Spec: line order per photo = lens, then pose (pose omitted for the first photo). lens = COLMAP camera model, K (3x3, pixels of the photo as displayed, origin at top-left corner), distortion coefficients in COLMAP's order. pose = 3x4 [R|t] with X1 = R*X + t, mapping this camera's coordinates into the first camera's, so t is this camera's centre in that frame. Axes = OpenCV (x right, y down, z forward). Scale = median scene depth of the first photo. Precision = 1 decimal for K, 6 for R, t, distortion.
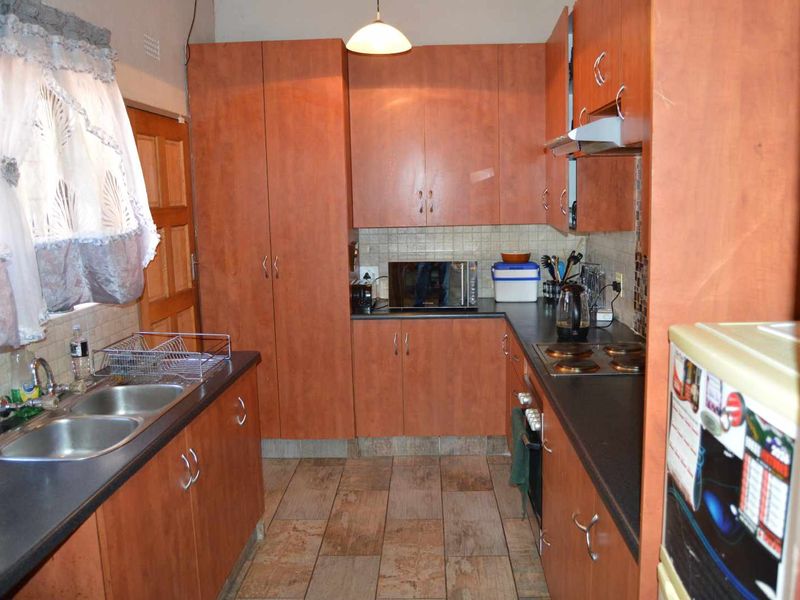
lens RADIAL K [[718.2, 0, 414.7], [0, 718.2, 298.1], [0, 0, 1]] dist [-0.085146, 0.028046]
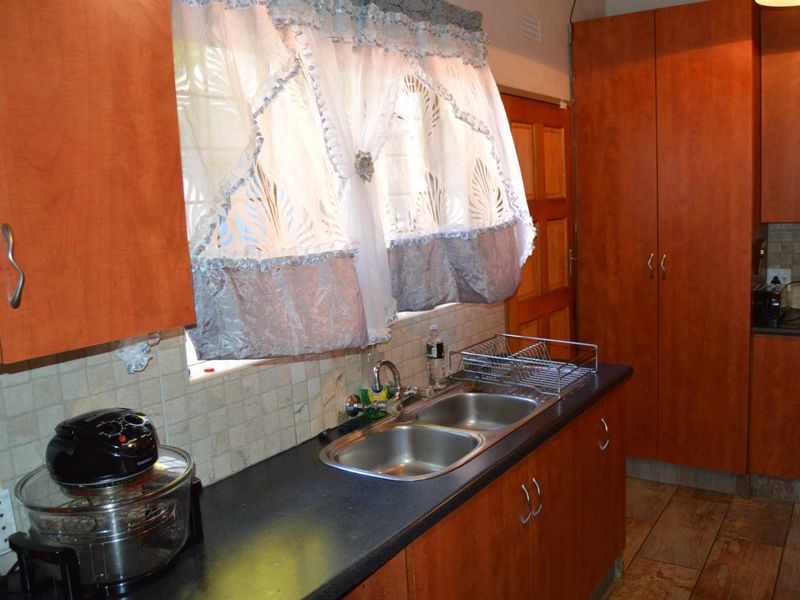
lens RADIAL K [[718.2, 0, 414.7], [0, 718.2, 298.1], [0, 0, 1]] dist [-0.085146, 0.028046]
pose [[0.852329, 0.055301, -0.520074, 0.002963], [-0.047347, 0.998470, 0.028575, -0.020777], [0.520859, 0.000269, 0.853643, 0.129138]]
